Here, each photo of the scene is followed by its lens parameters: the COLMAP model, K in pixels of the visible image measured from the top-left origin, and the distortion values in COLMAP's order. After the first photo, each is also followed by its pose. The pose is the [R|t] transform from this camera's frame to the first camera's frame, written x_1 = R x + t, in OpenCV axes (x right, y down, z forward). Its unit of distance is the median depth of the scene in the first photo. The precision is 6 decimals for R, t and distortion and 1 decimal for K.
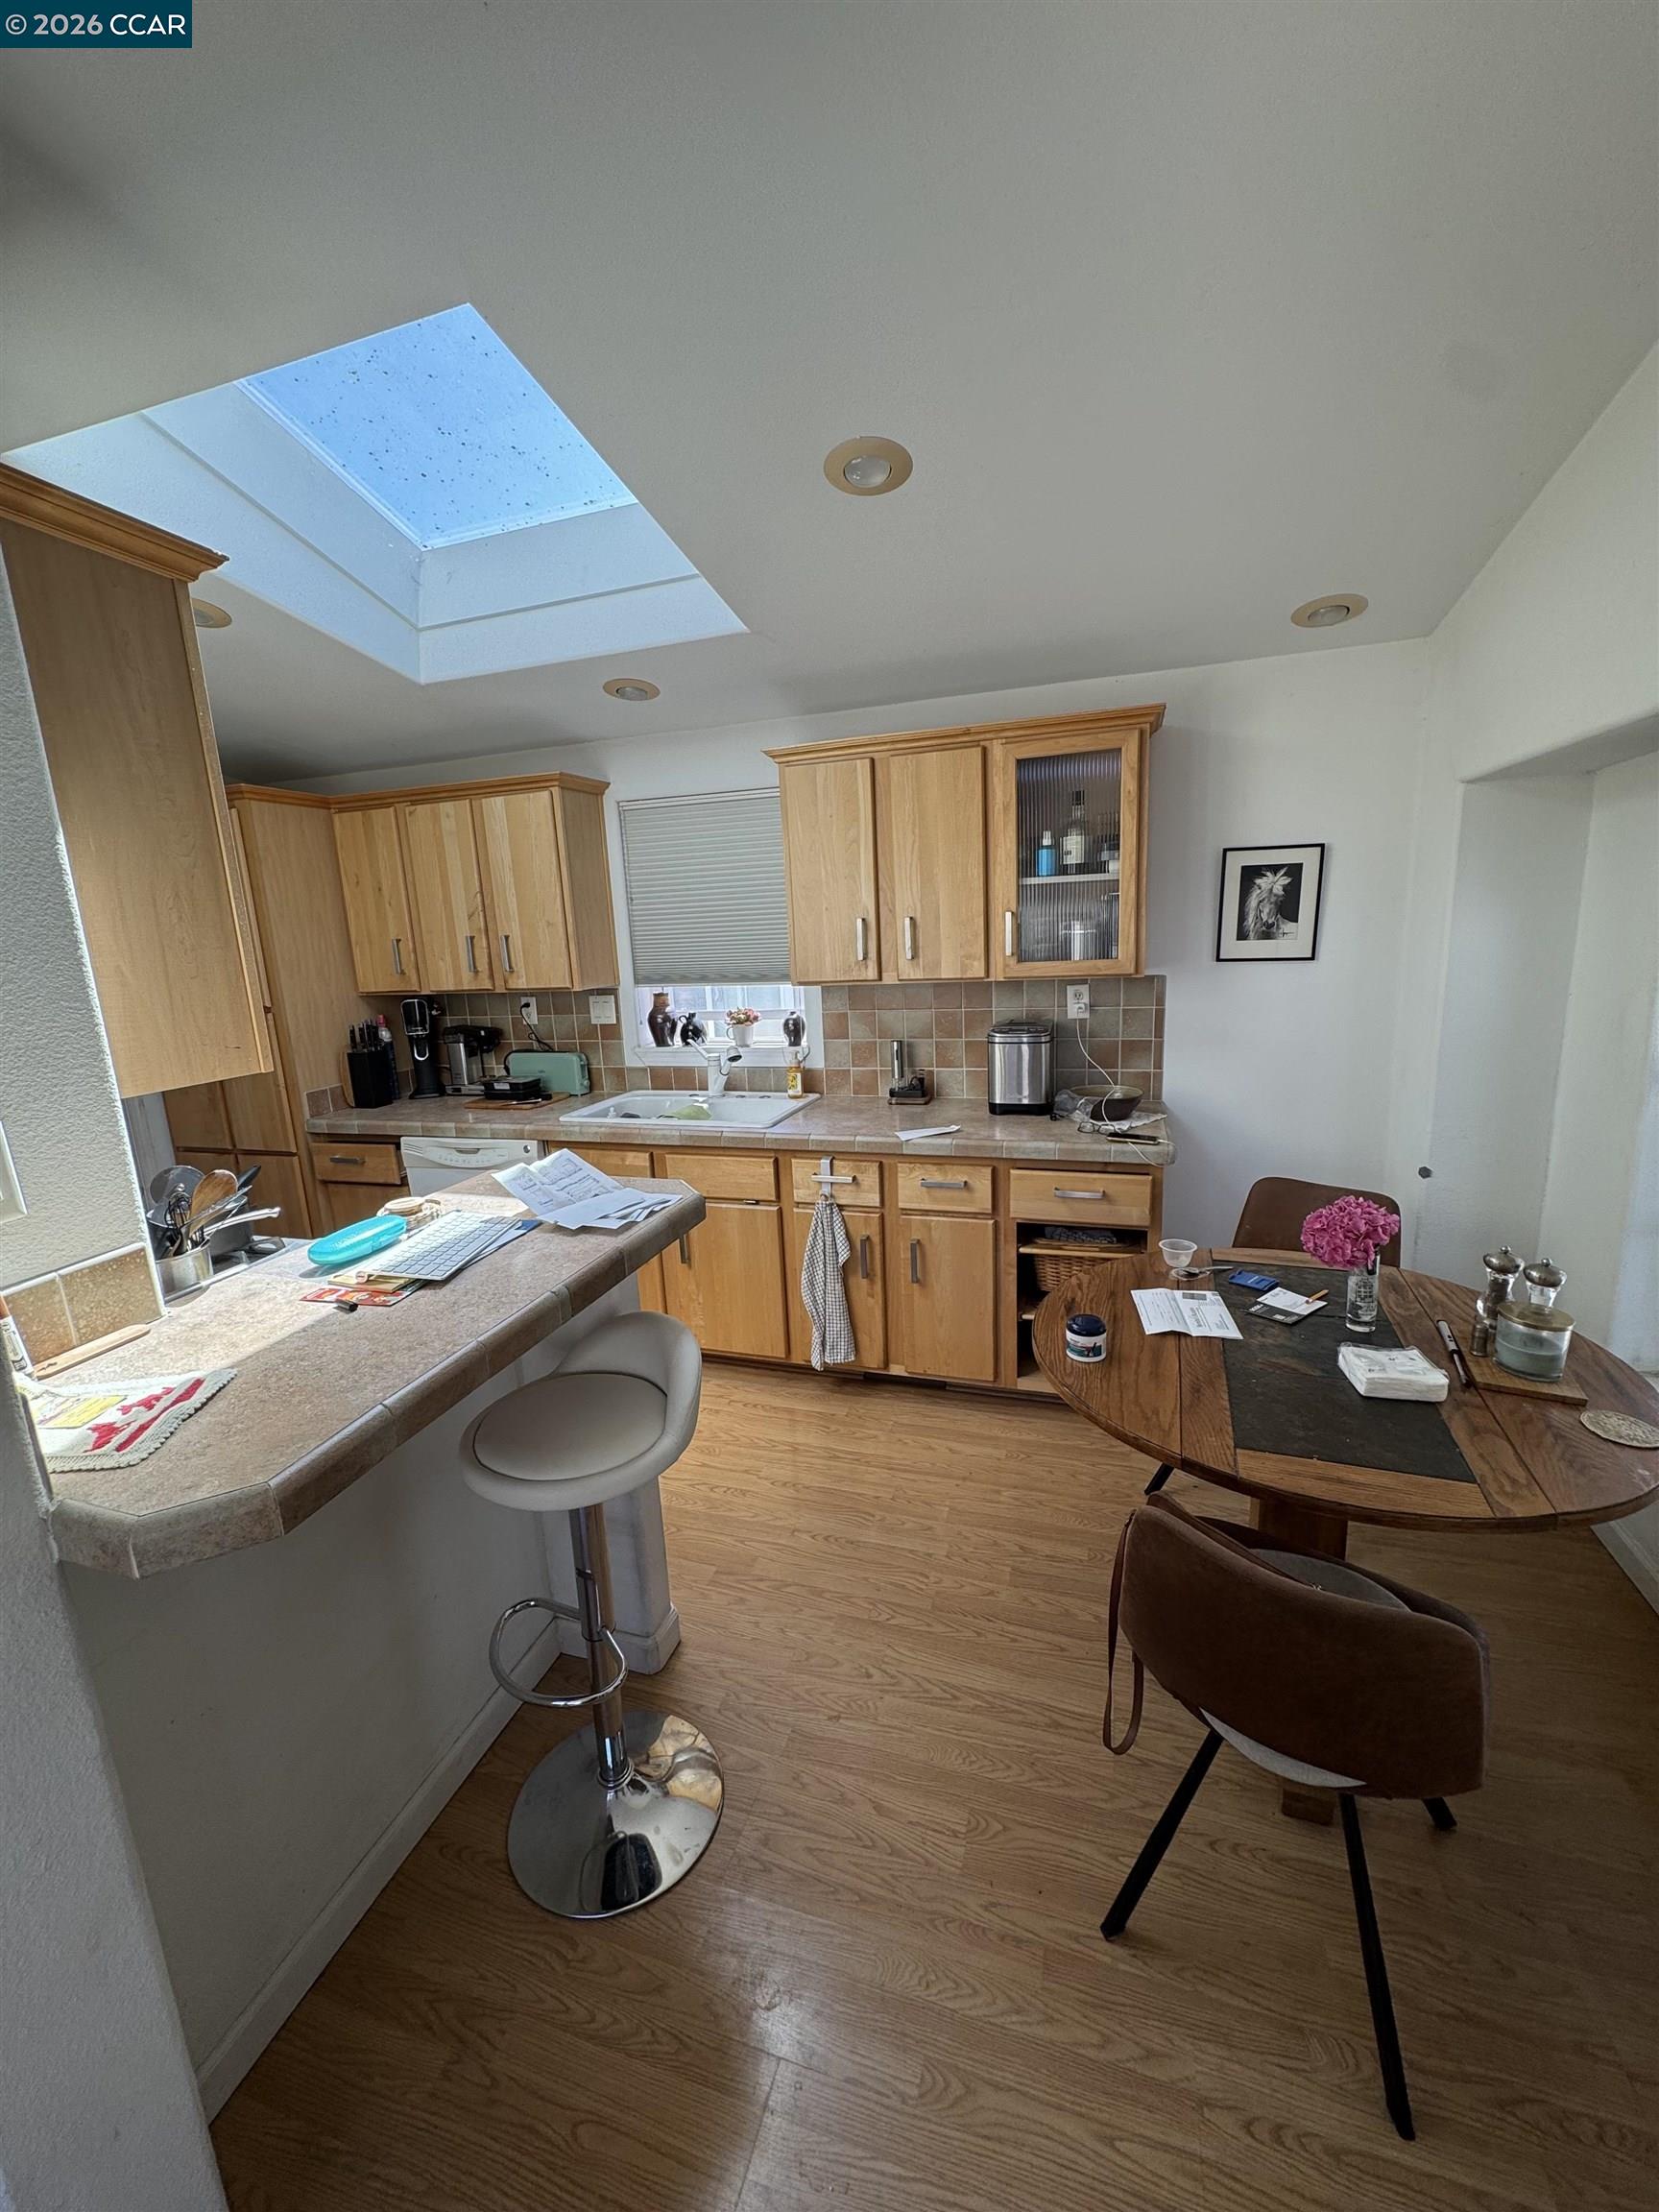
lens RADIAL K [[881.2, 0, 831.8], [0, 881.2, 1106.7], [0, 0, 1]] dist [-0.000426, 0.000456]
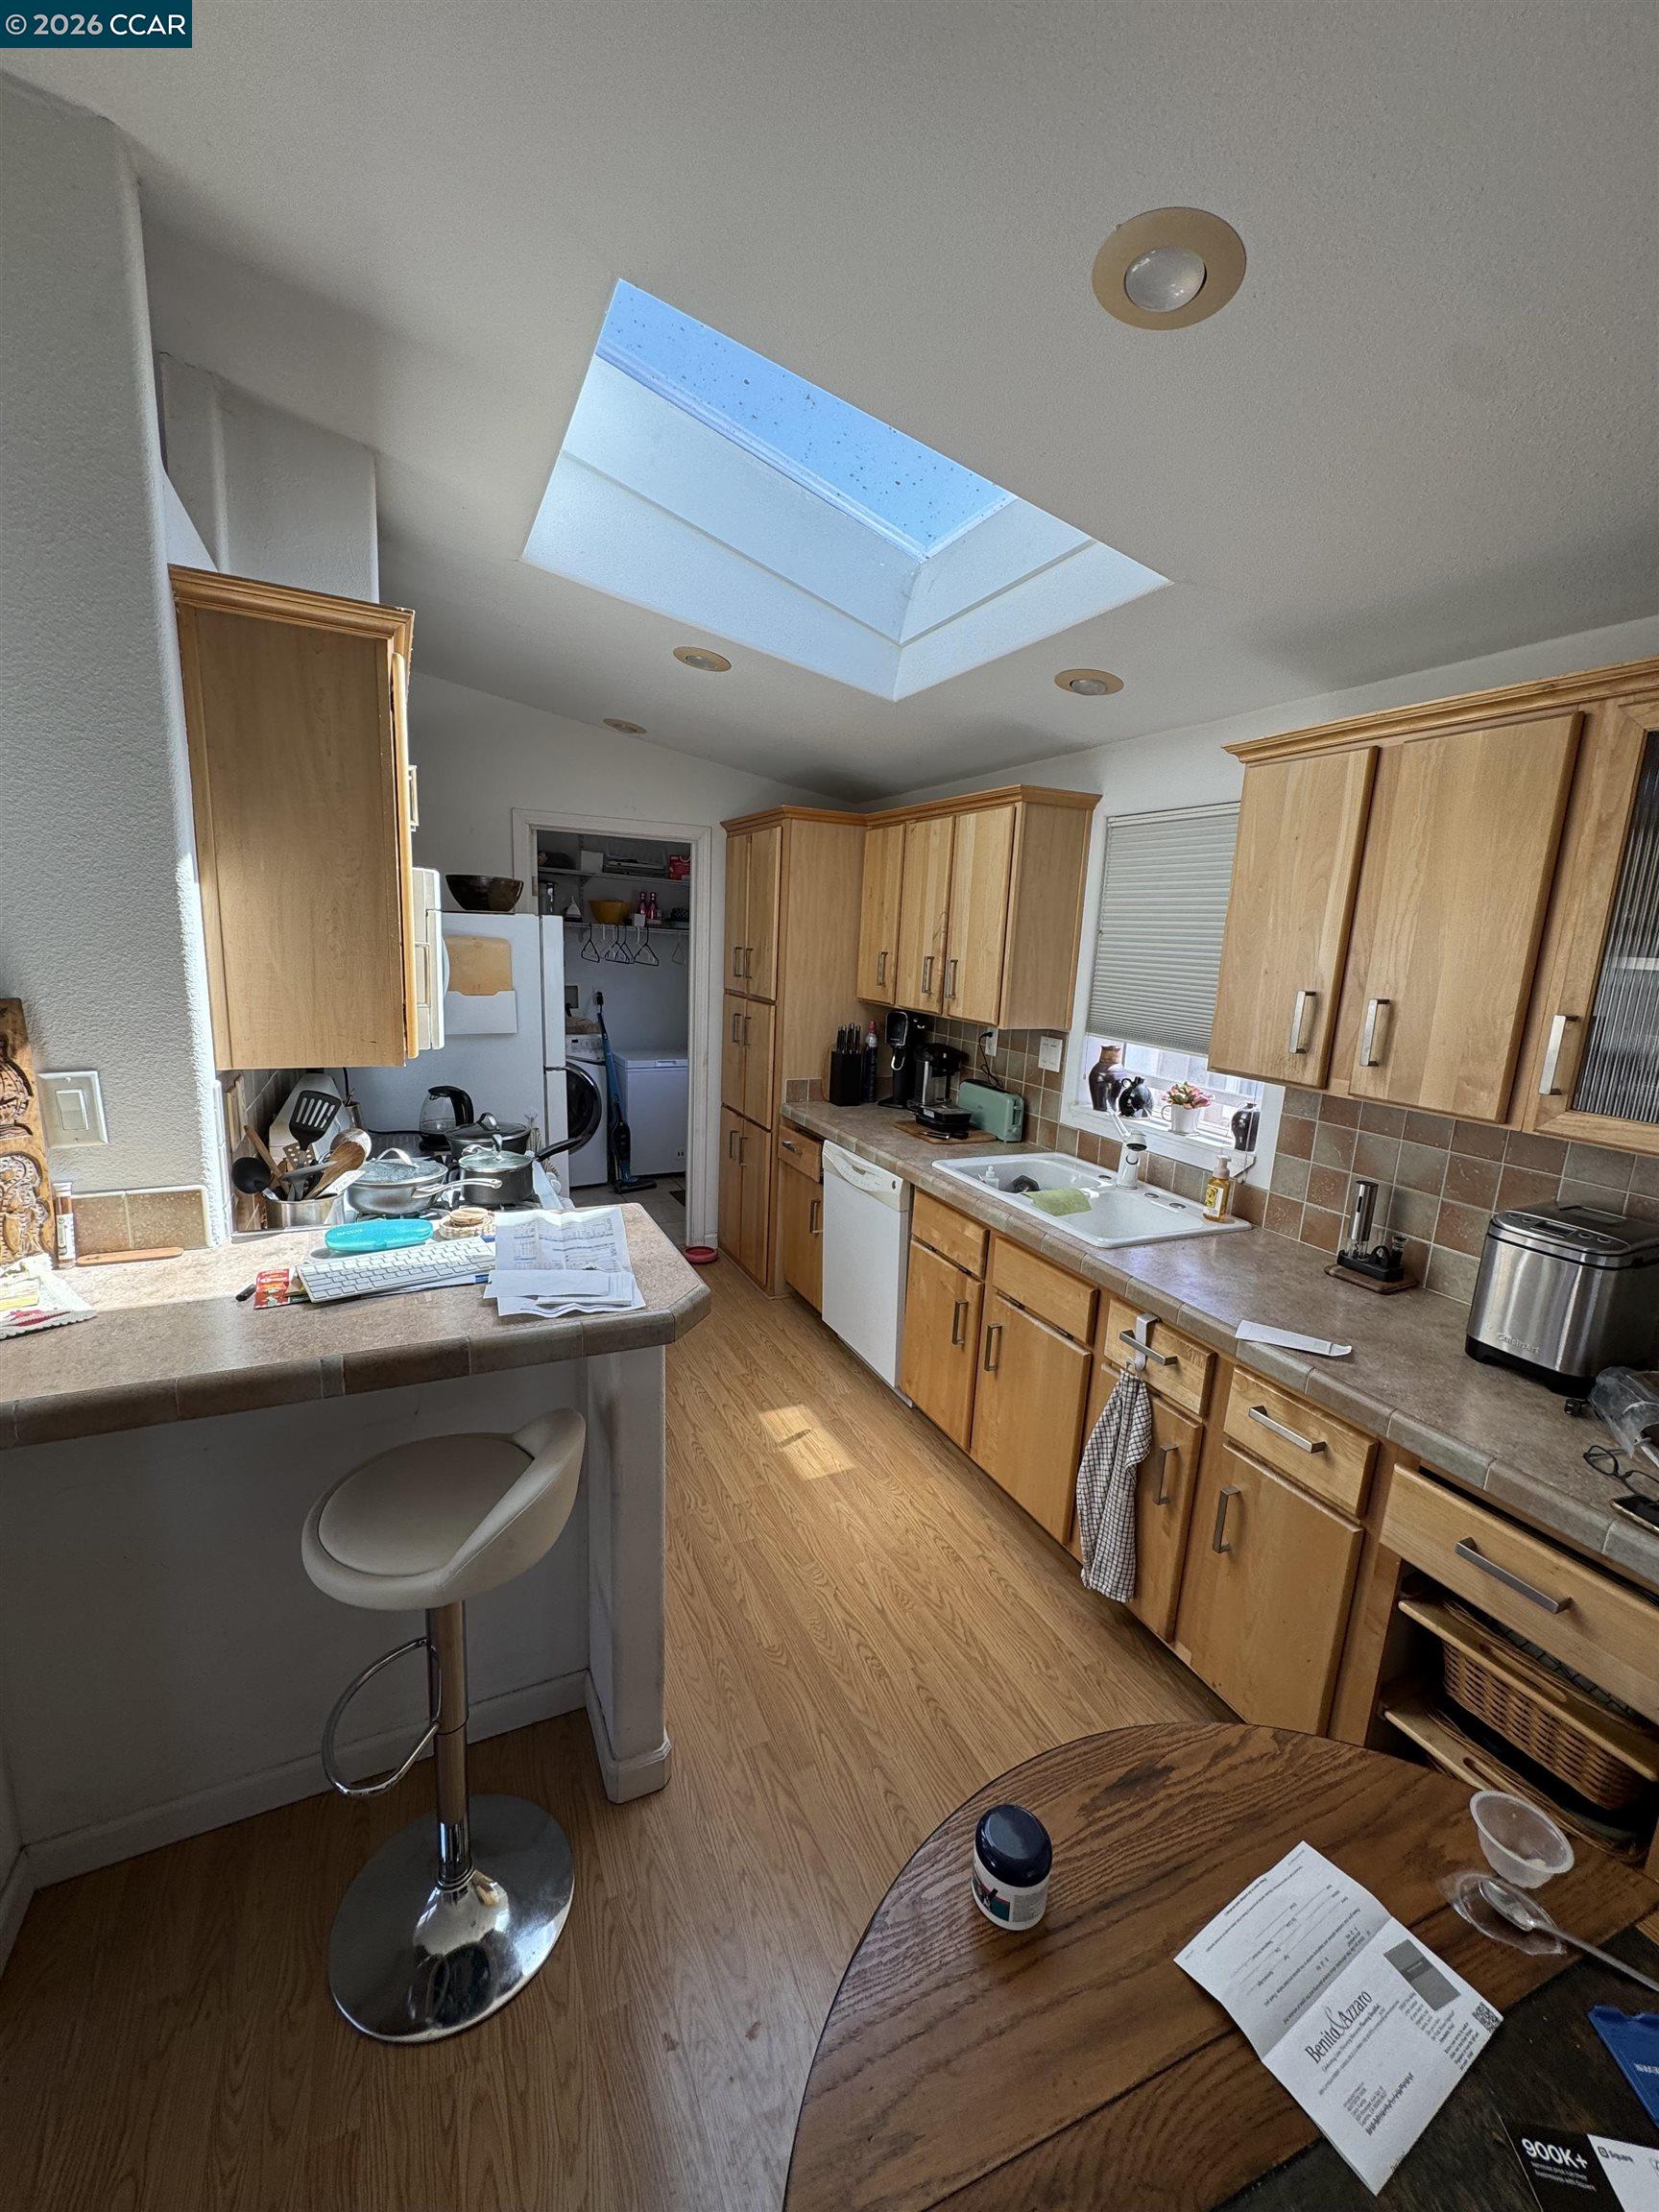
lens RADIAL K [[881.2, 0, 828.3], [0, 881.2, 1107.7], [0, 0, 1]] dist [-0.000426, 0.000456]
pose [[0.682778, 0.219903, -0.696748, 0.264869], [-0.226515, 0.970354, 0.084284, -0.102924], [0.694626, 0.100276, 0.712347, 0.286735]]
